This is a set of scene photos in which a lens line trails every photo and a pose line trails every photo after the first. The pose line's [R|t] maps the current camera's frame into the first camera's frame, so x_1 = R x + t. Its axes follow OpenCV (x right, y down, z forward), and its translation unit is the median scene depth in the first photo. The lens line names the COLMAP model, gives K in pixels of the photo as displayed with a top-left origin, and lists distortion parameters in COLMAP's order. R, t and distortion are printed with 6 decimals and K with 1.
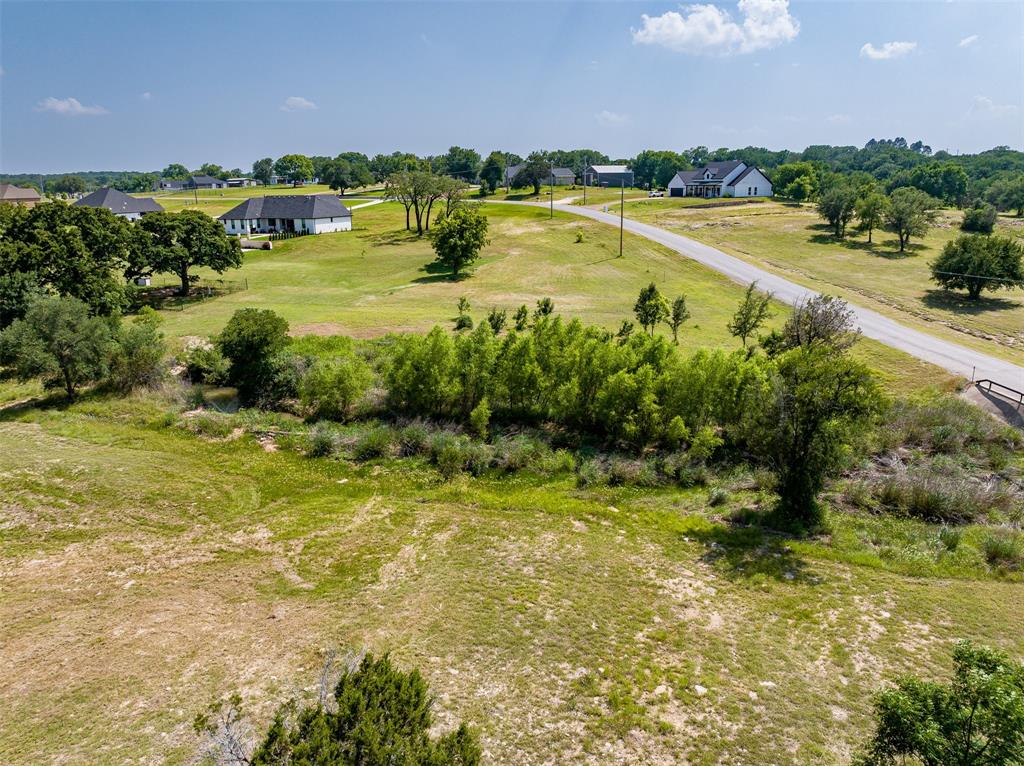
lens RADIAL K [[717.1, 0, 510.4], [0, 717.1, 377.8], [0, 0, 1]] dist [-0.048894, 0.018964]
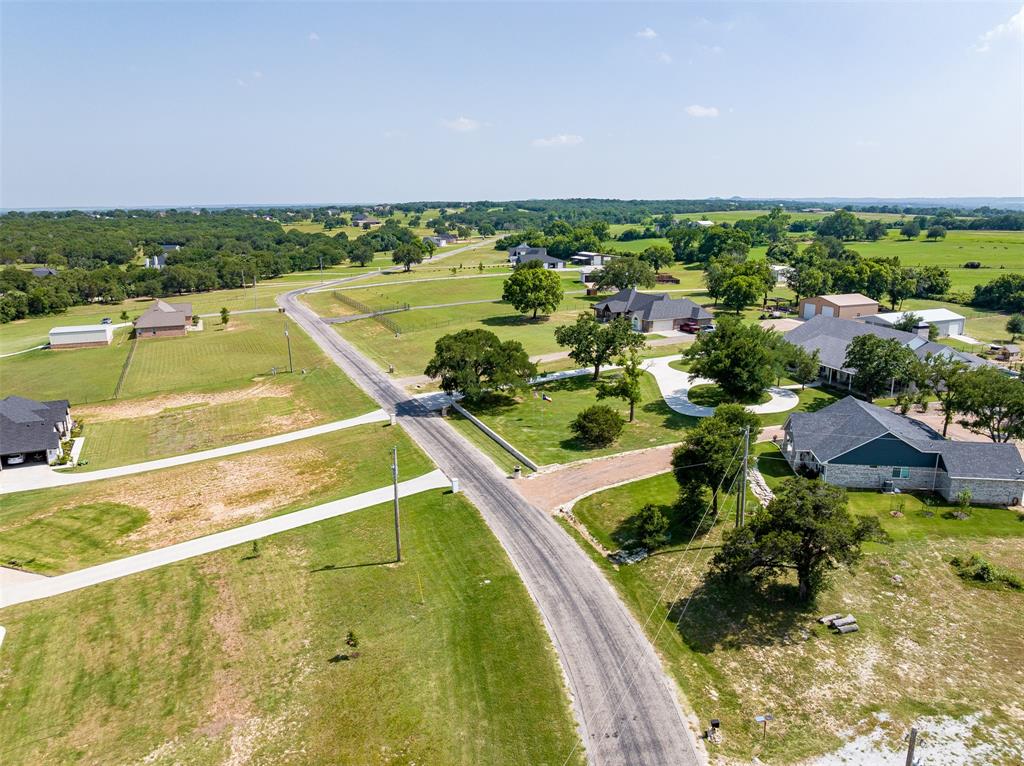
lens RADIAL K [[717.1, 0, 510.4], [0, 717.1, 377.8], [0, 0, 1]] dist [-0.048894, 0.018964]
pose [[0.780062, 0.156485, -0.605818, 0.218815], [-0.168604, 0.984977, 0.037326, -0.718152], [0.602557, 0.073027, 0.794727, 1.490918]]
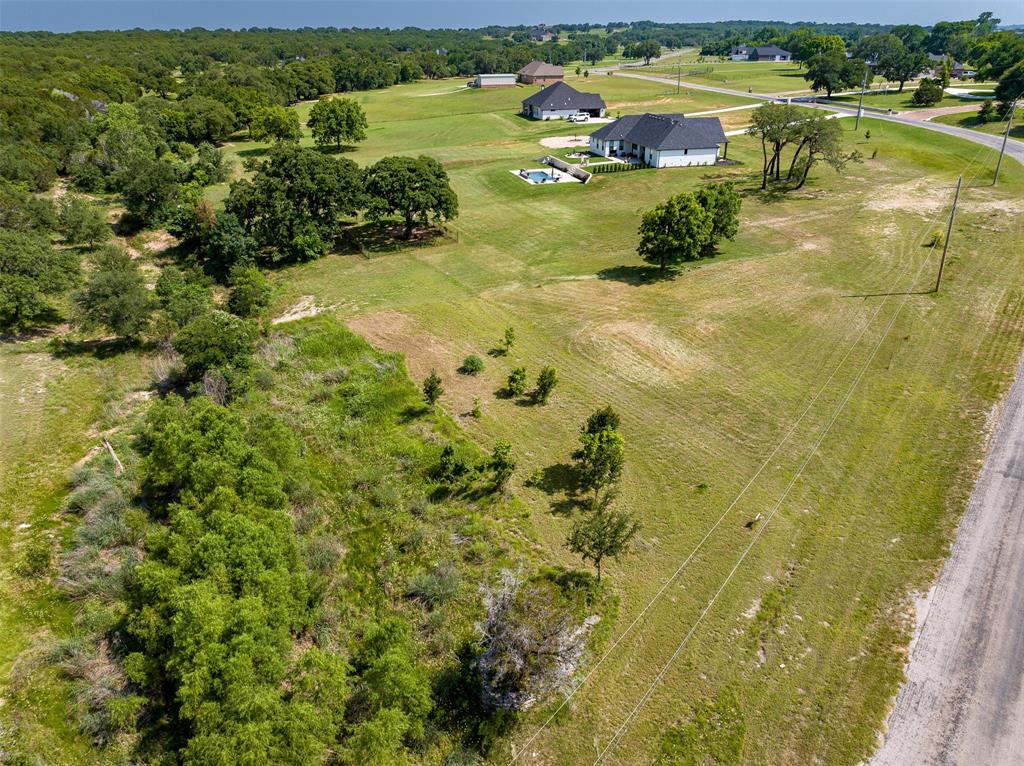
lens RADIAL K [[717.1, 0, 510.4], [0, 717.1, 377.8], [0, 0, 1]] dist [-0.048894, 0.018964]
pose [[0.670088, 0.331362, -0.664215, 0.424353], [-0.197523, 0.942165, 0.270757, -0.239414], [0.715519, -0.050233, 0.696785, 0.353934]]
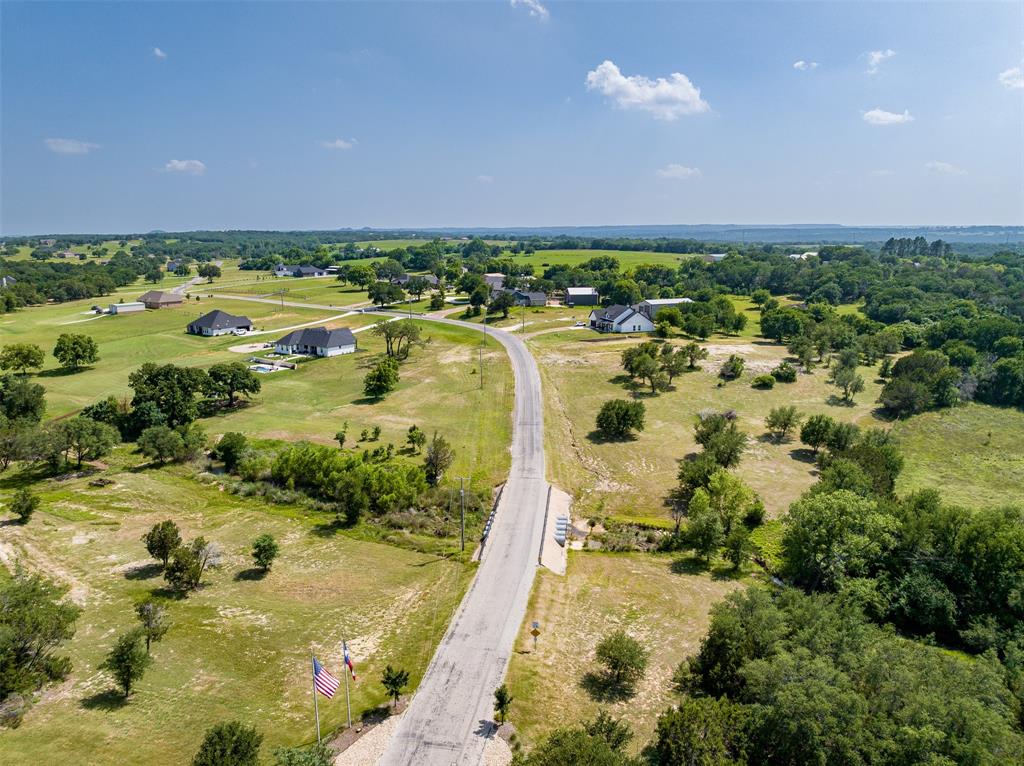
lens RADIAL K [[725.7, 0, 512.0], [0, 725.7, 383.0], [0, 0, 1]] dist [-0.040864, 0.000916]
pose [[0.984738, 0.045103, -0.168095, 0.628966], [-0.054832, 0.997051, -0.053689, -0.116019], [0.165178, 0.062087, 0.984308, -0.821350]]
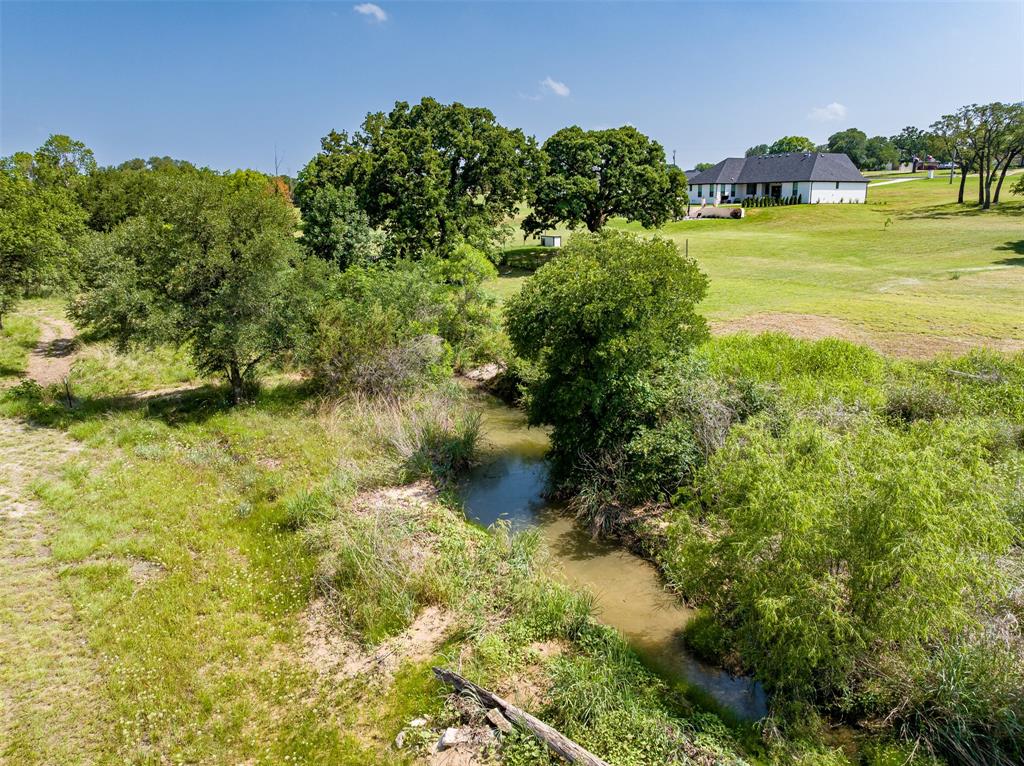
lens RADIAL K [[717.1, 0, 510.4], [0, 717.1, 377.8], [0, 0, 1]] dist [-0.048894, 0.018964]
pose [[0.795985, 0.143760, -0.587998, -0.113363], [-0.154150, 0.987504, 0.032758, -0.017262], [0.585360, 0.064565, 0.808199, 0.424828]]
